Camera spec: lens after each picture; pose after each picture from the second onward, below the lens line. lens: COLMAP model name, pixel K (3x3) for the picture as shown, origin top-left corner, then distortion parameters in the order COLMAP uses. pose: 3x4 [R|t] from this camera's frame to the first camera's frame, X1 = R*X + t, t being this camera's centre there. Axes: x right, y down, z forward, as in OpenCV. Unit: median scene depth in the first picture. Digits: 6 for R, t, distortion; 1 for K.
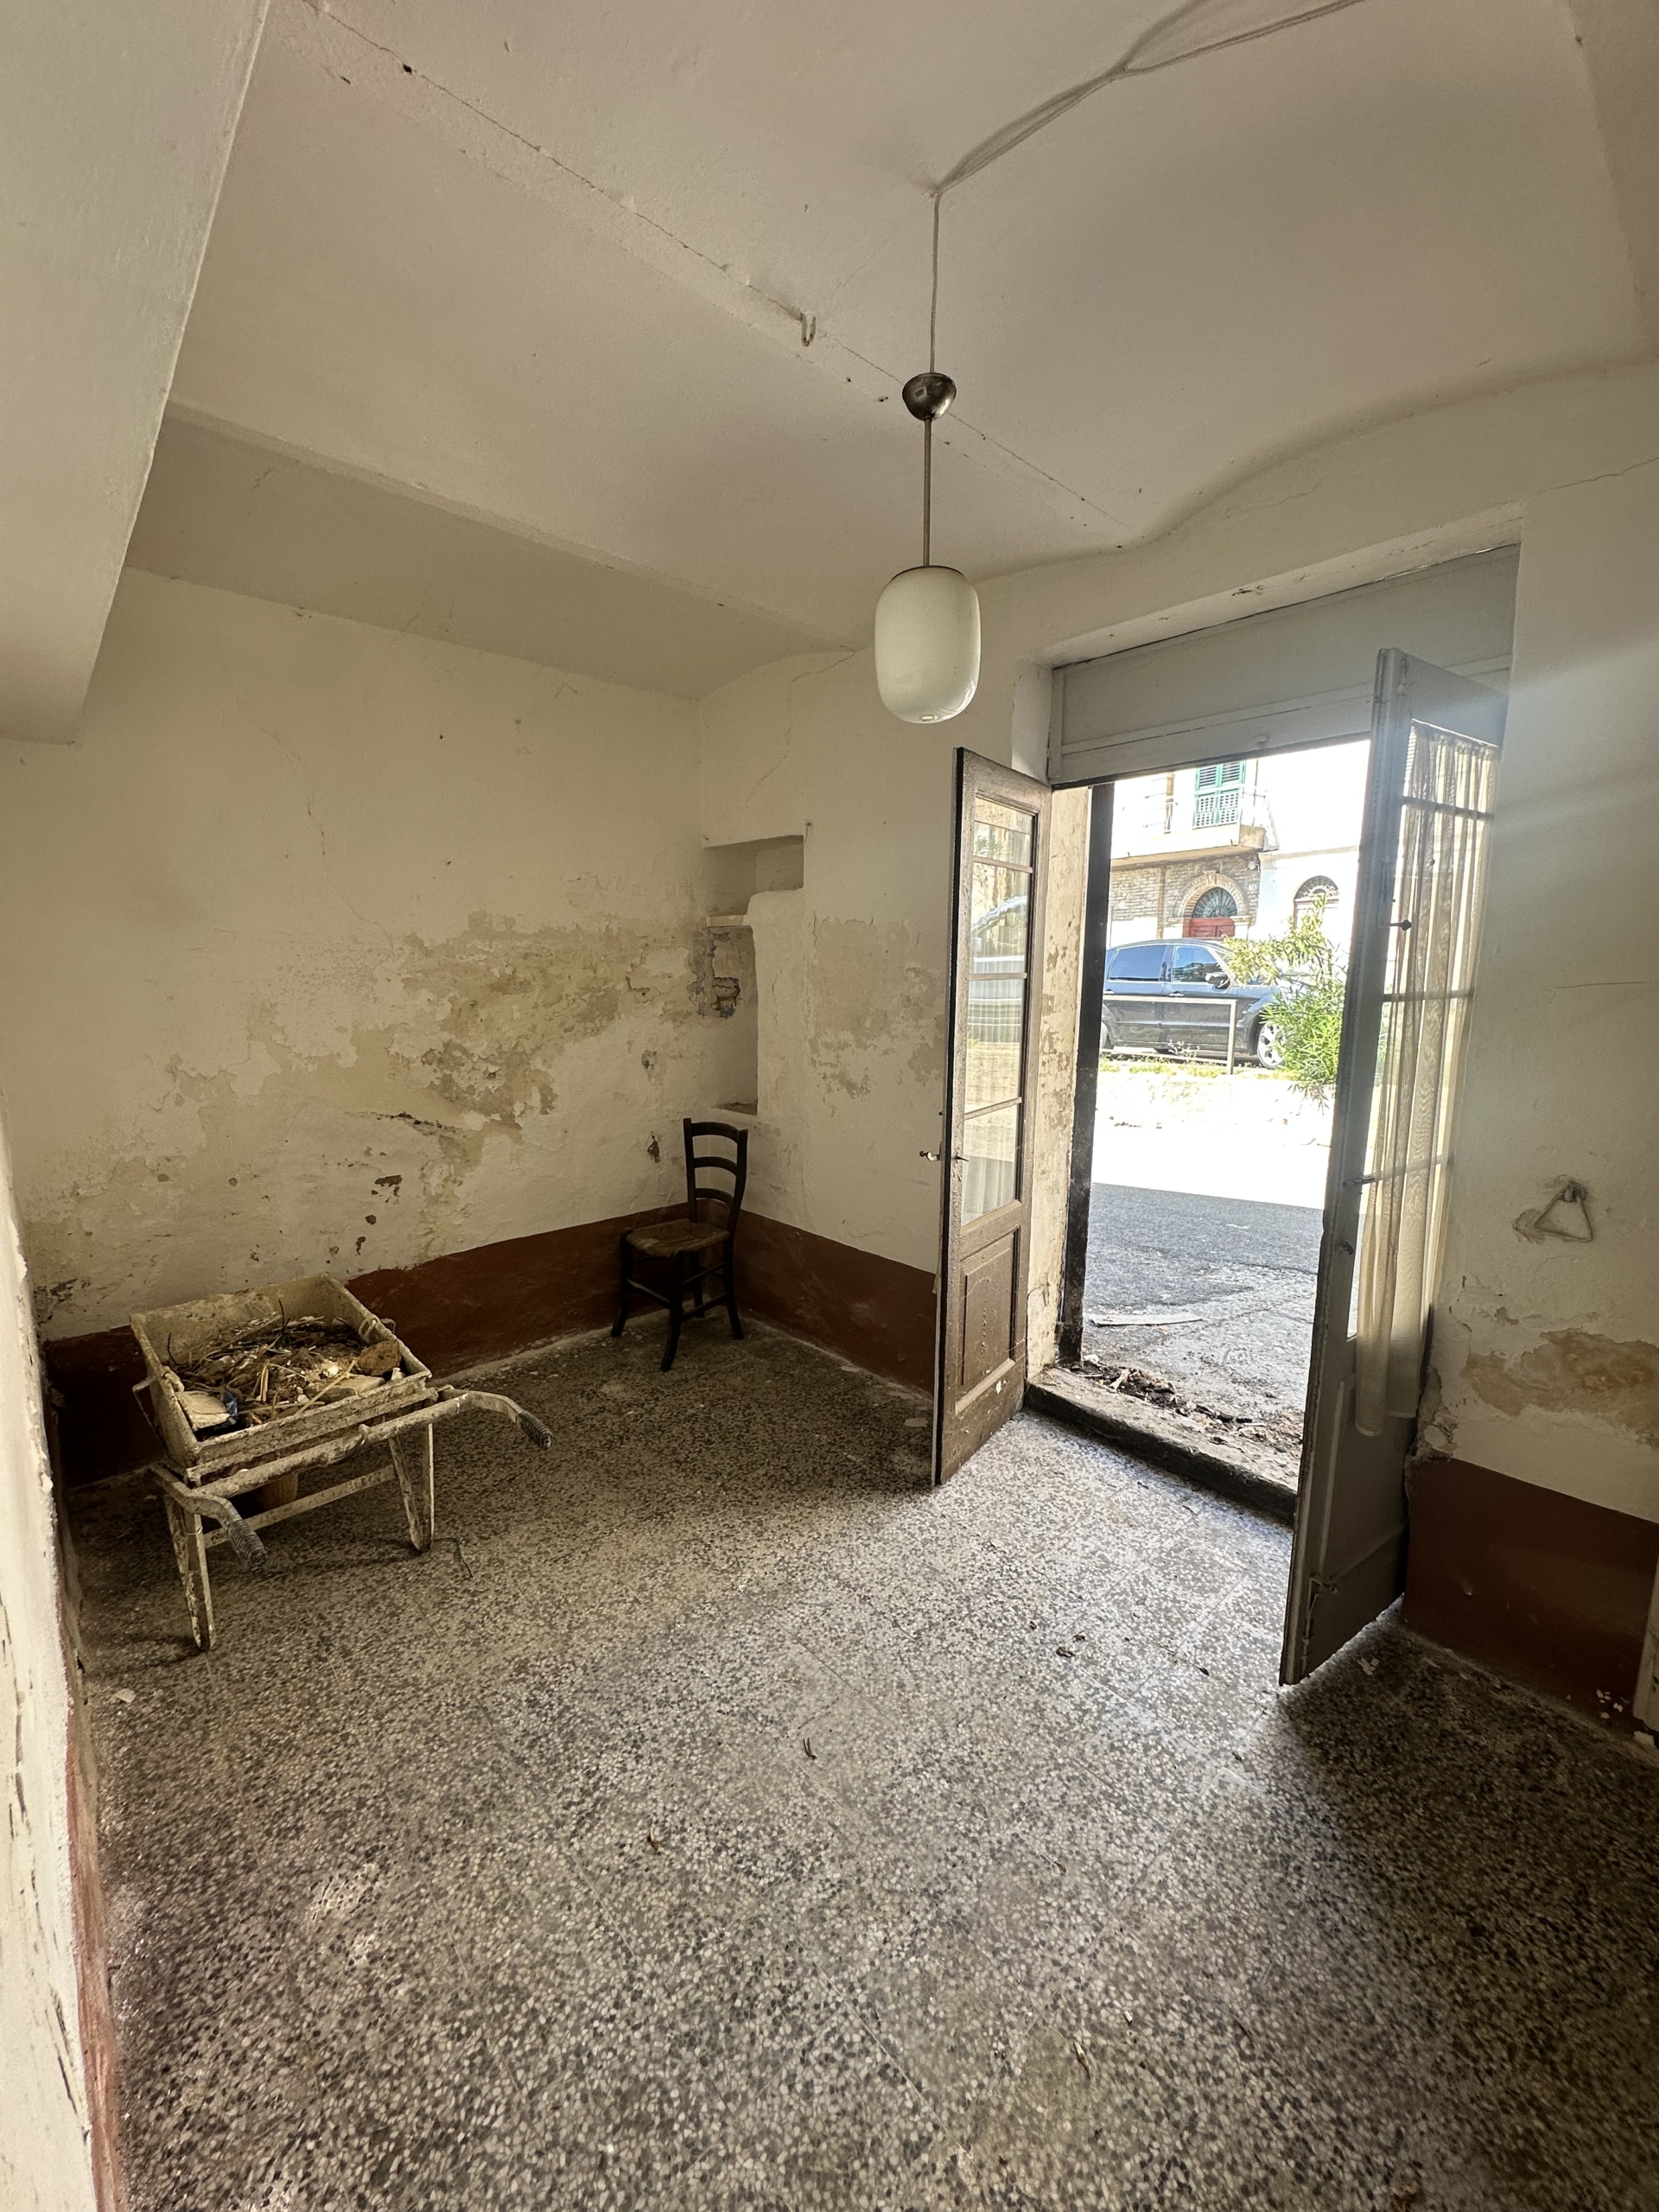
lens RADIAL K [[886.7, 0, 829.3], [0, 886.7, 1106.4], [0, 0, 1]] dist [-0.007657, 0.001649]
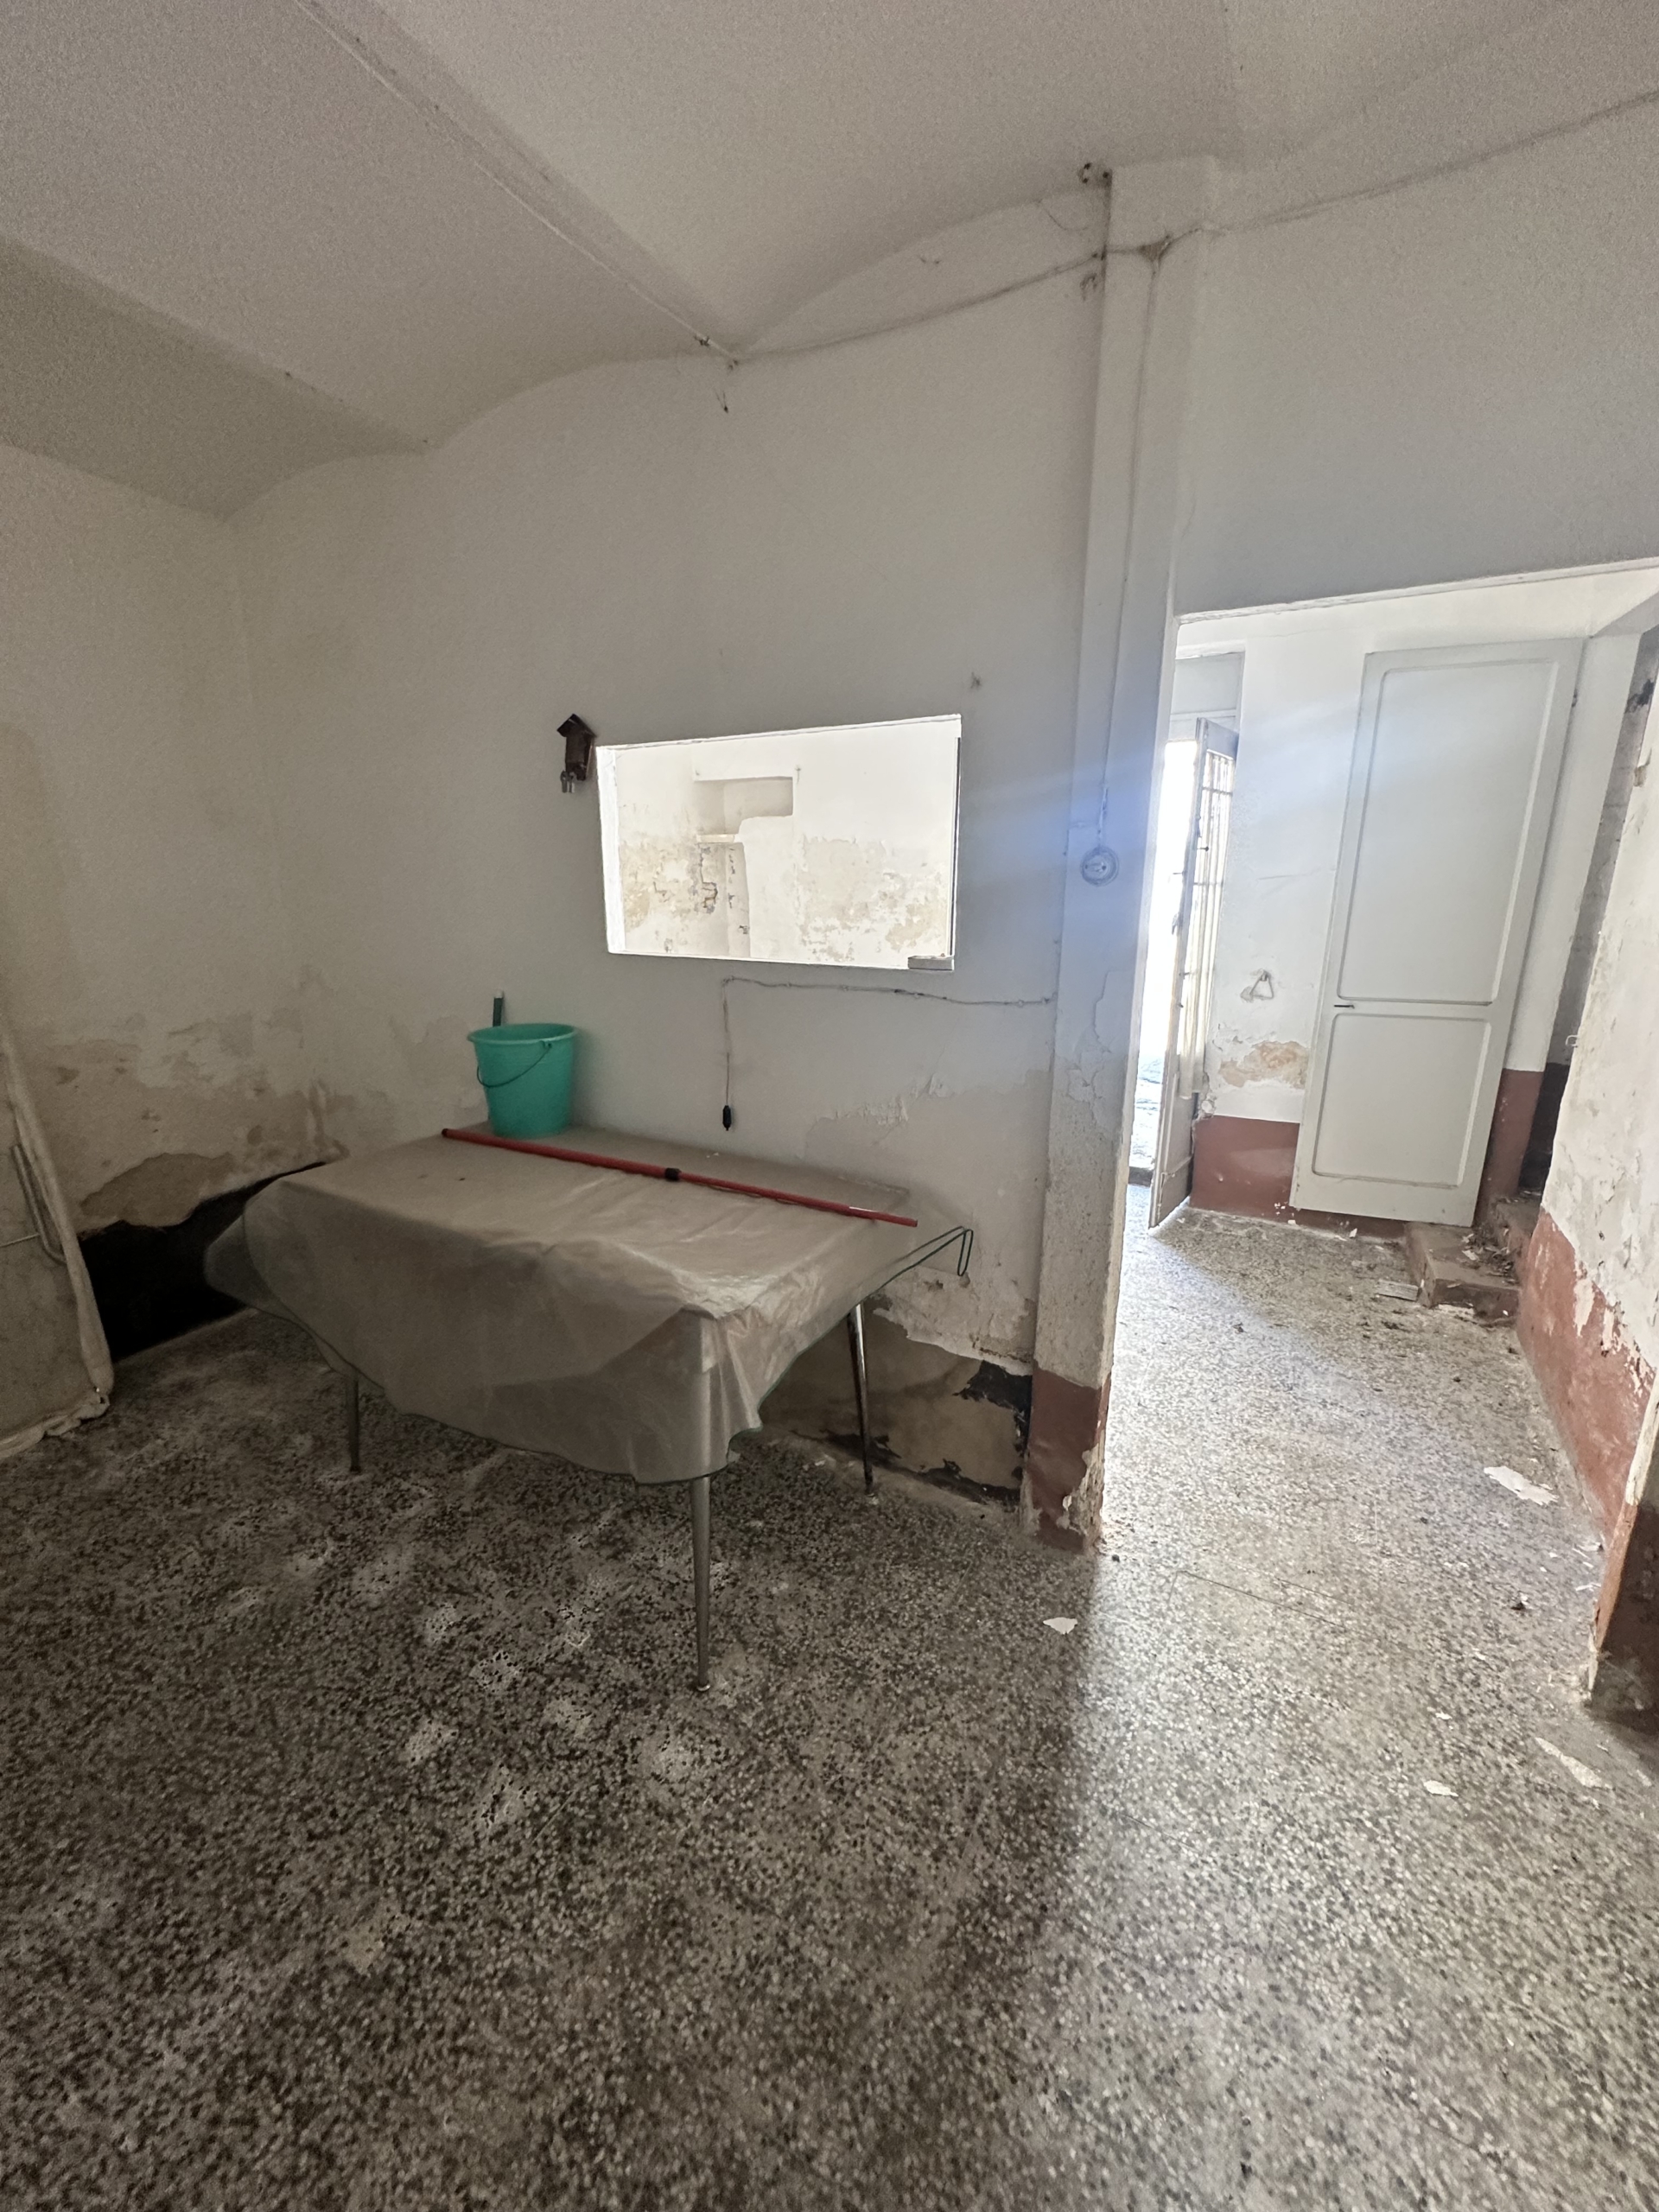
lens RADIAL K [[886.7, 0, 832.3], [0, 886.7, 1109.4], [0, 0, 1]] dist [-0.007657, 0.001649]
pose [[0.948535, -0.085138, 0.305011, -0.437527], [0.055040, 0.992845, 0.105970, 0.069492], [-0.311851, -0.083729, 0.946435, -0.382984]]
